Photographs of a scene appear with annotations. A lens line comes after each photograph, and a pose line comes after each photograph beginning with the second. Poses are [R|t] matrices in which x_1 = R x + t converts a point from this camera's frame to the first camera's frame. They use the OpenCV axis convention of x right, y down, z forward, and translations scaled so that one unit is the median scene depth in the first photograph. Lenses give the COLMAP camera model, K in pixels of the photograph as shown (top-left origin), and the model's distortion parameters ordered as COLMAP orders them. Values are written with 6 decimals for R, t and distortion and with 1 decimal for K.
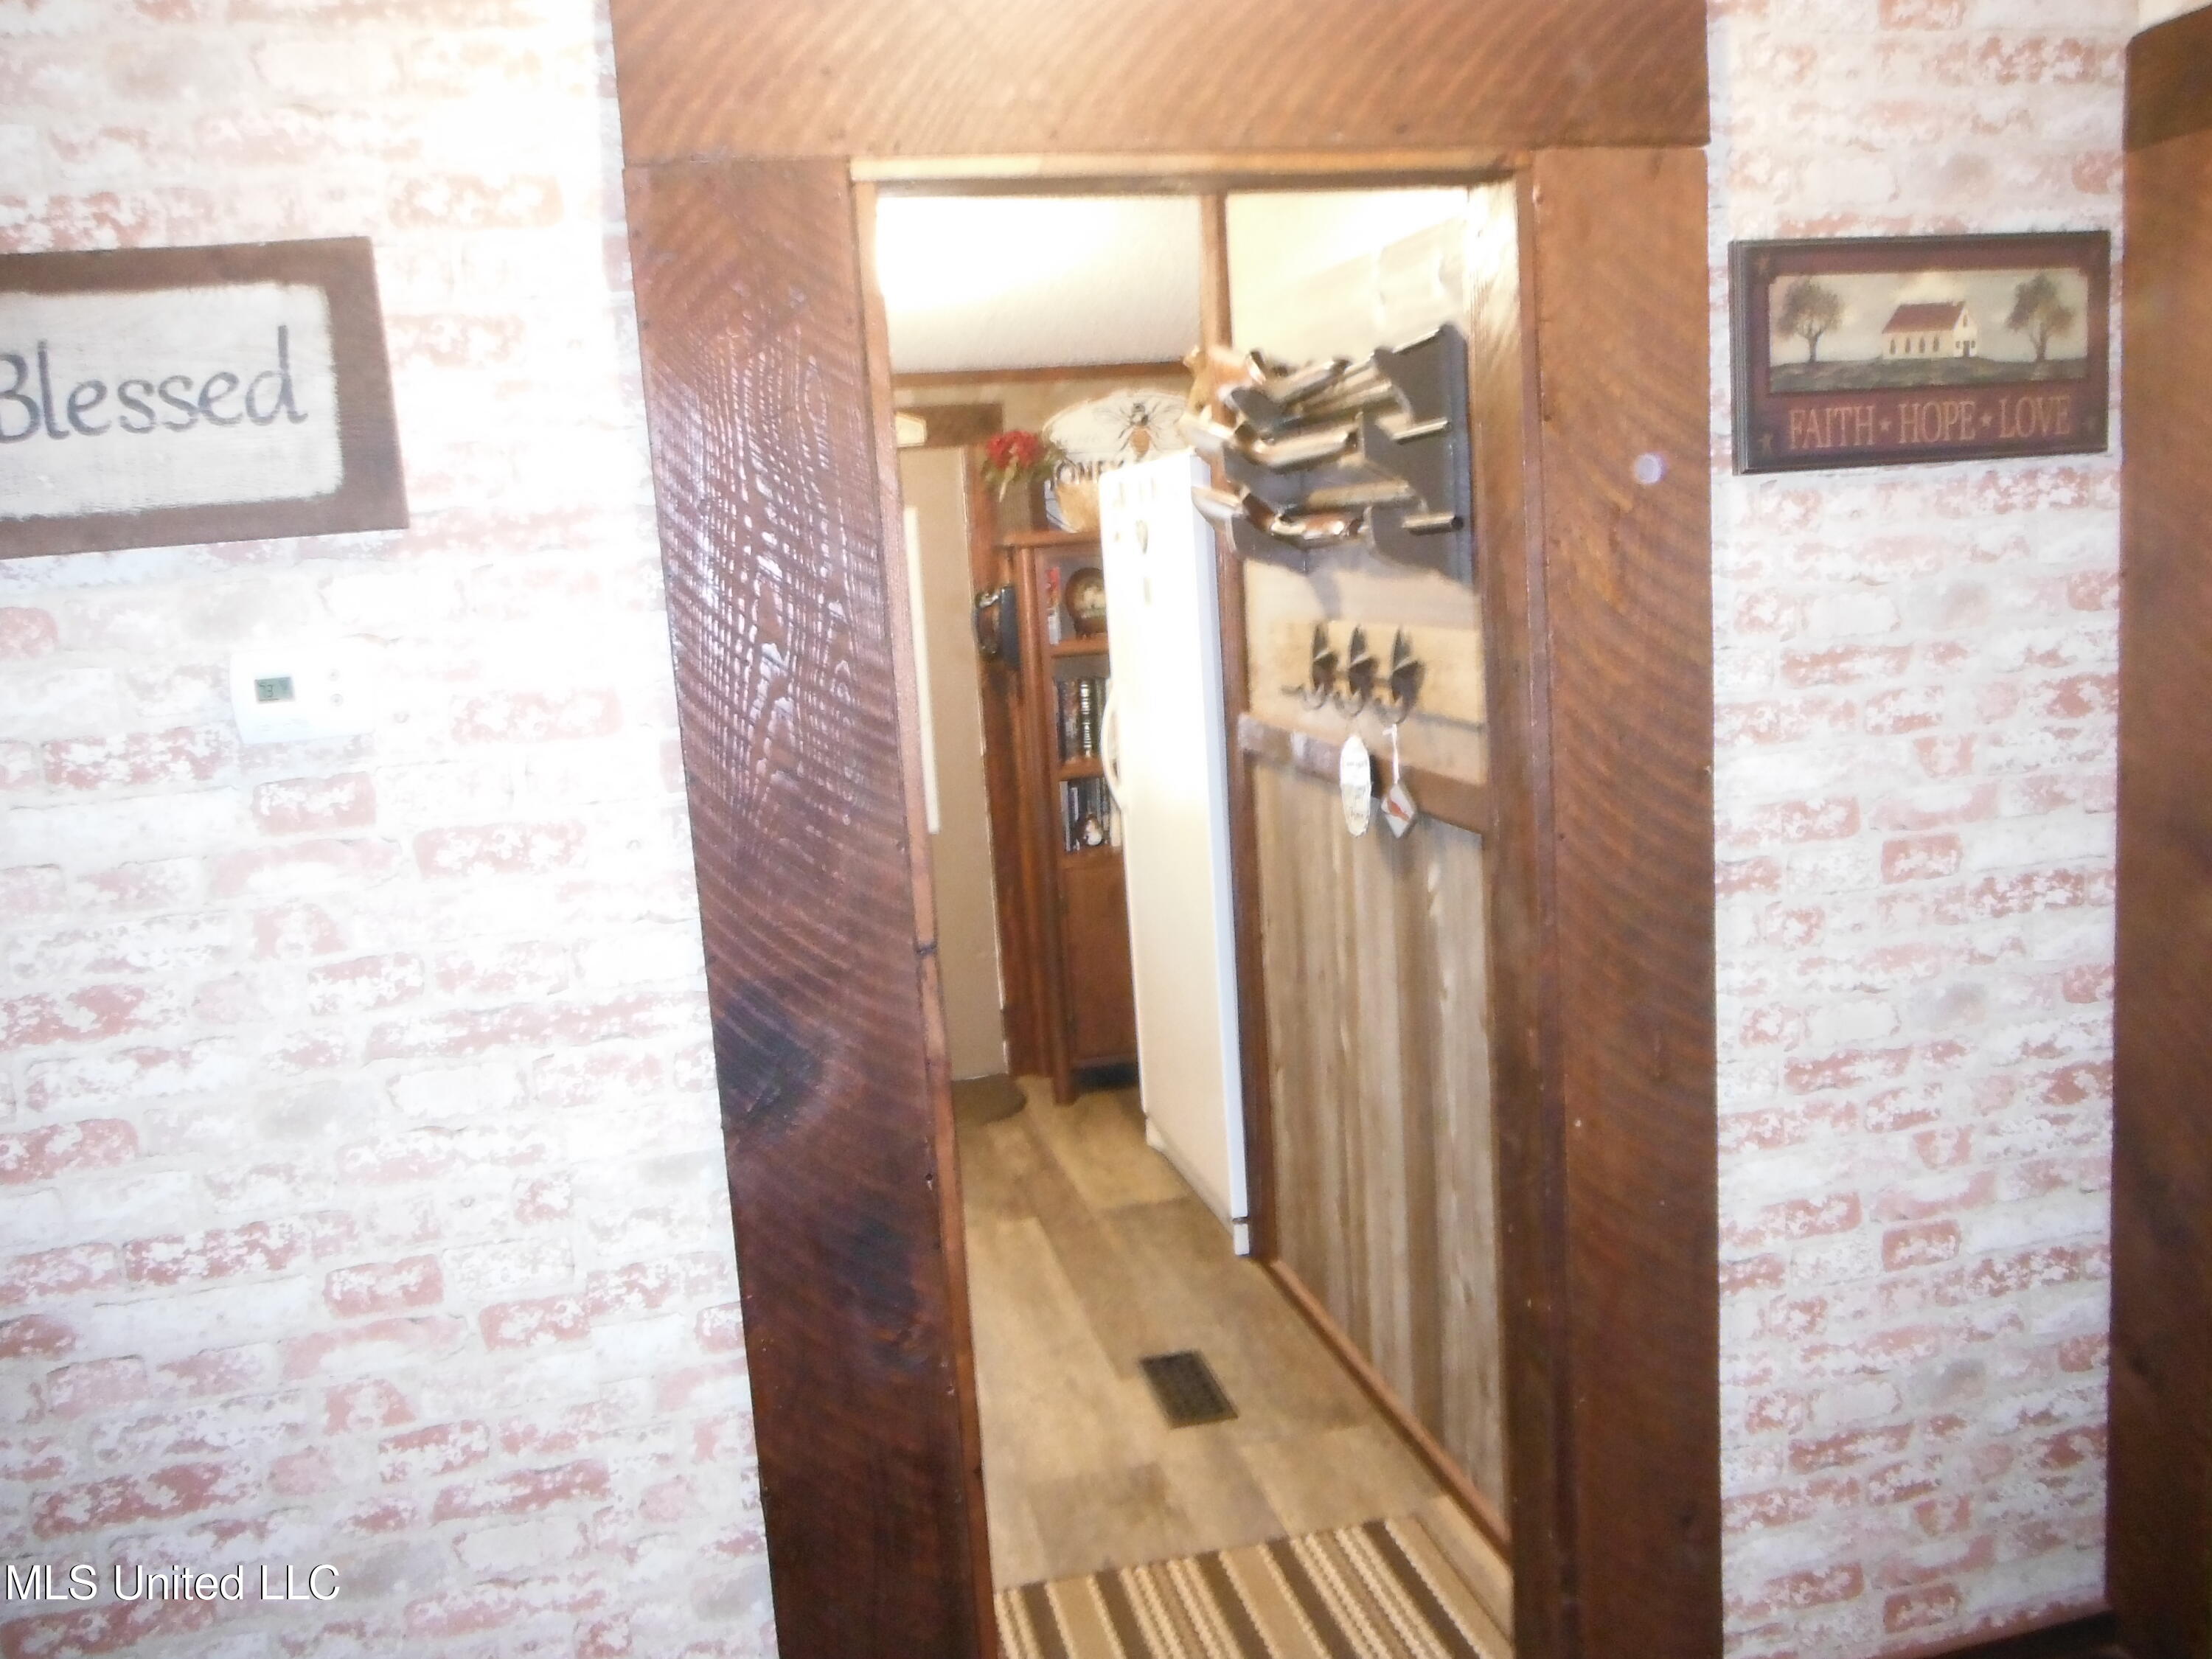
lens RADIAL K [[1766.0, 0, 1117.7], [0, 1766.0, 776.5], [0, 0, 1]] dist [-0.043172, 0.014153]
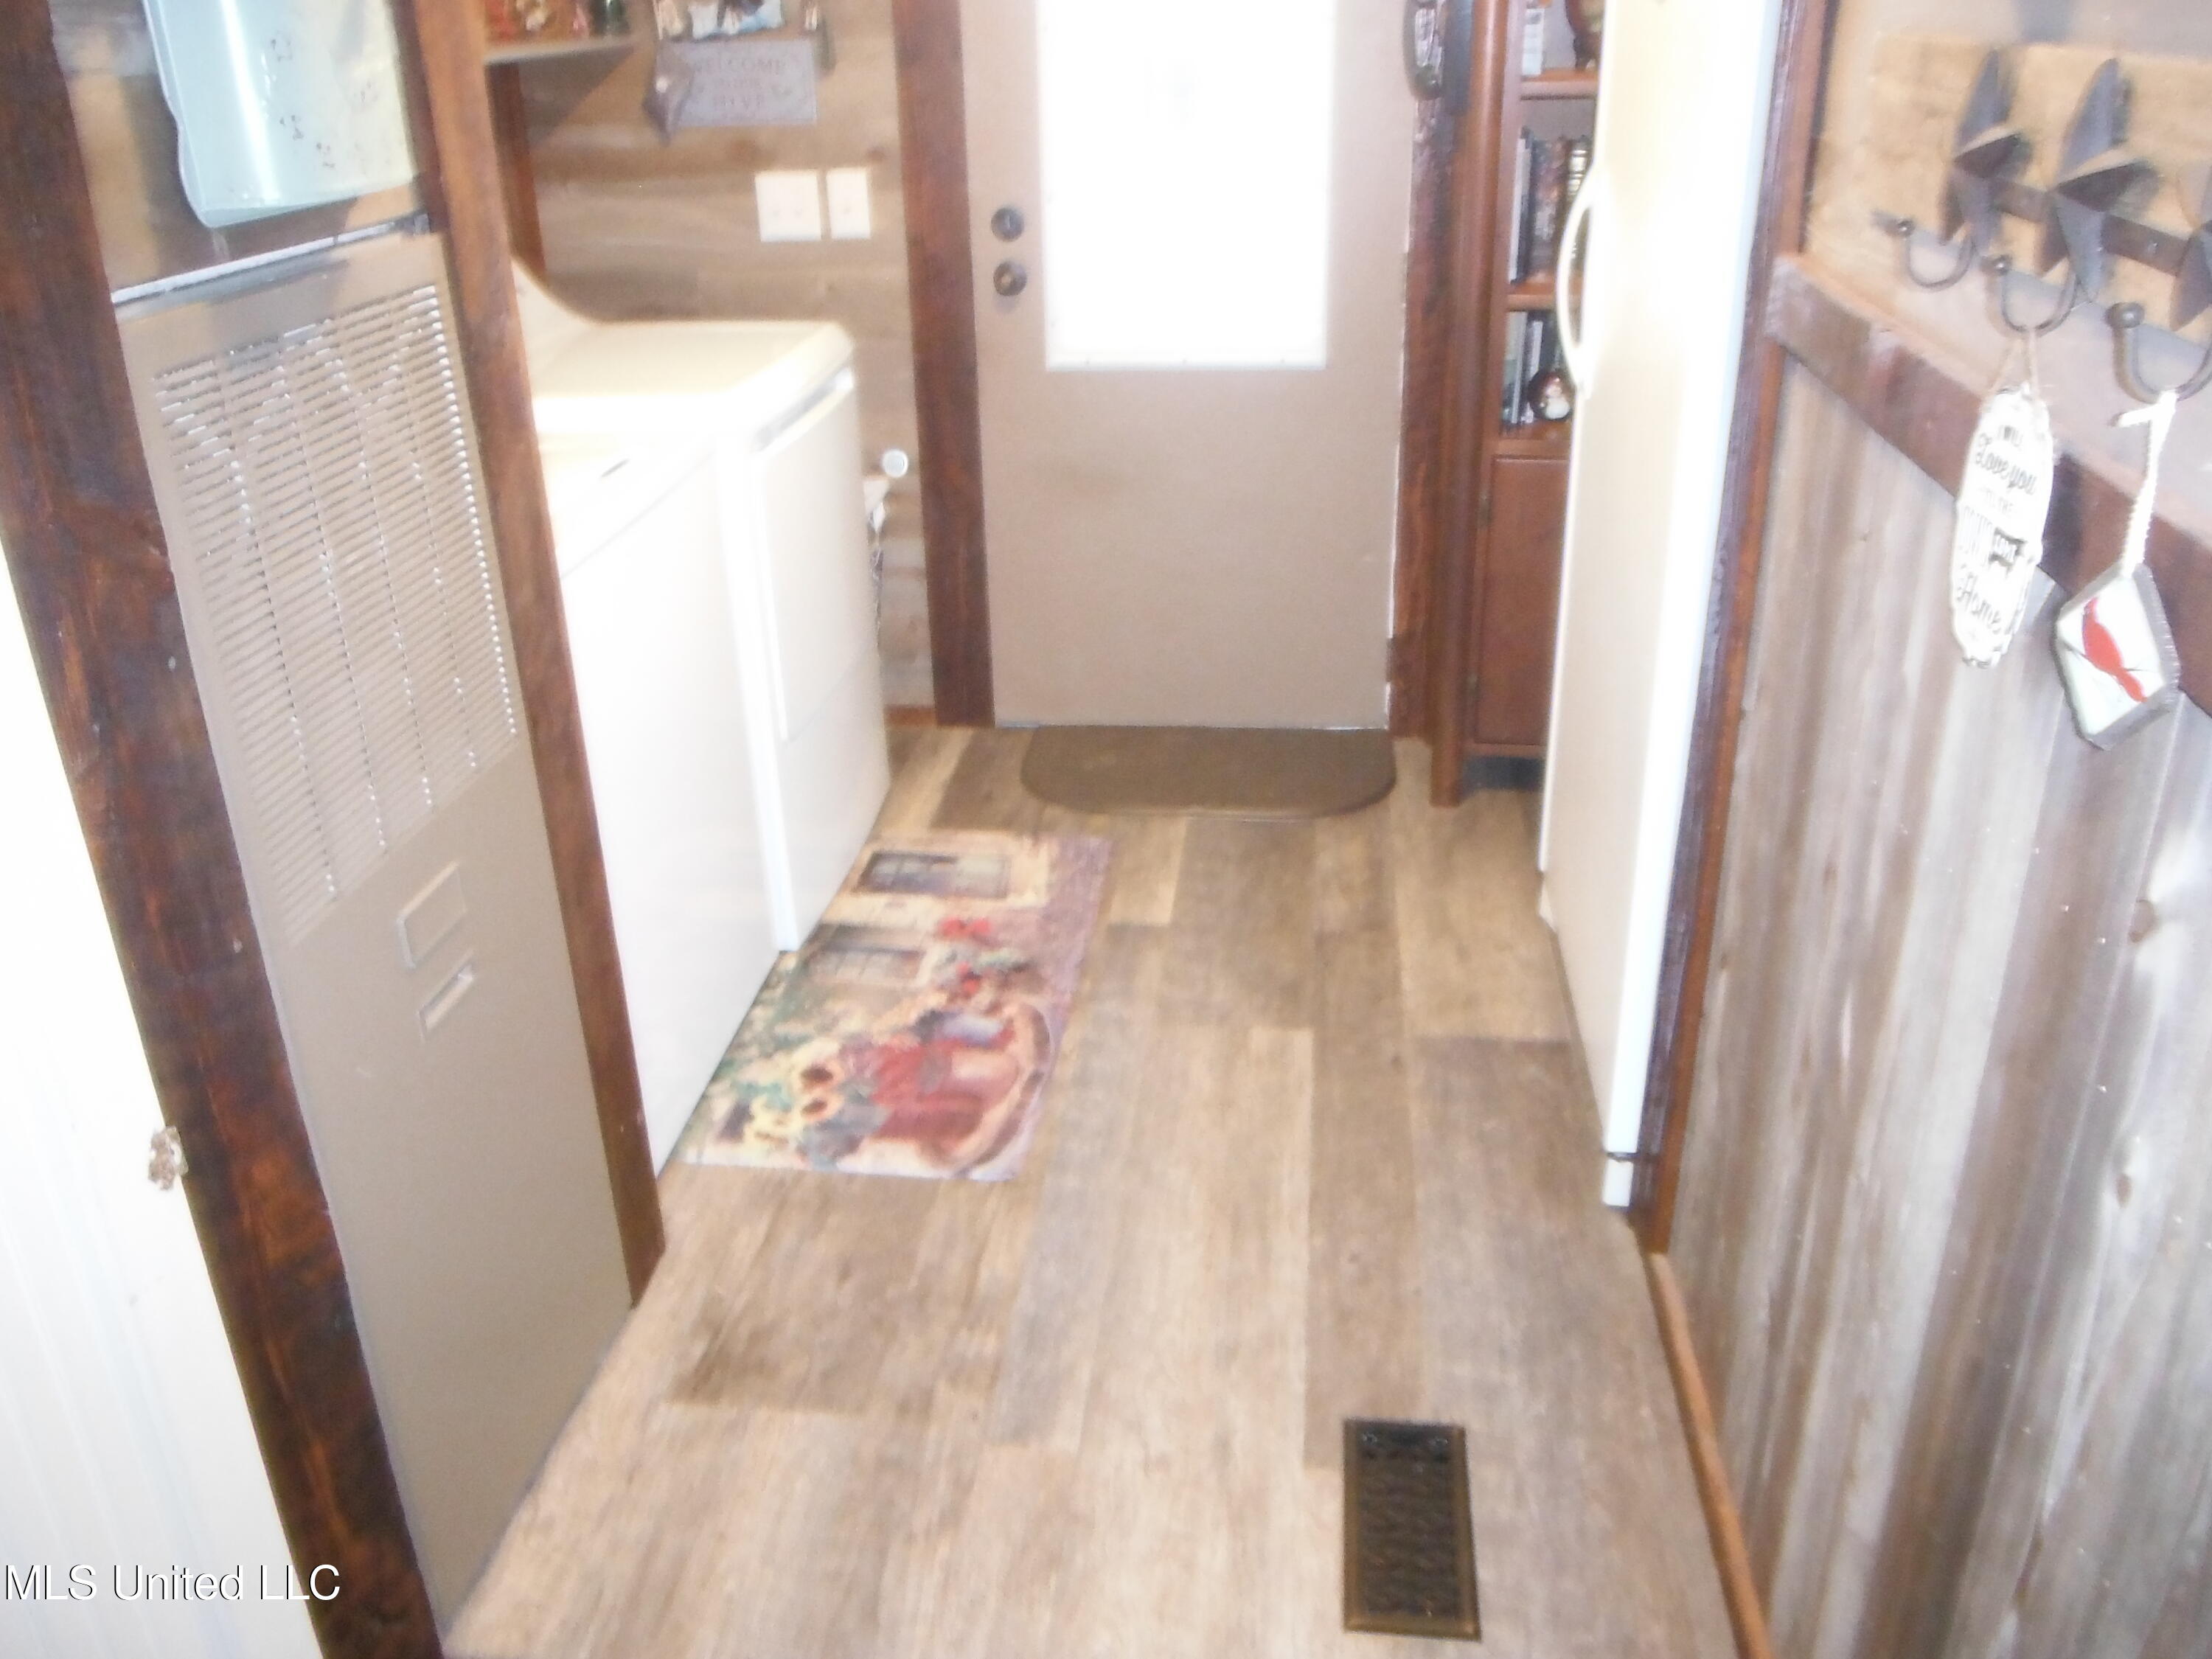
lens RADIAL K [[1766.0, 0, 1117.7], [0, 1766.0, 776.5], [0, 0, 1]] dist [-0.043172, 0.014153]
pose [[0.939356, 0.180570, -0.291556, 0.062879], [-0.083216, 0.944764, 0.317012, -0.035967], [0.332695, -0.273525, 0.902496, 0.481576]]
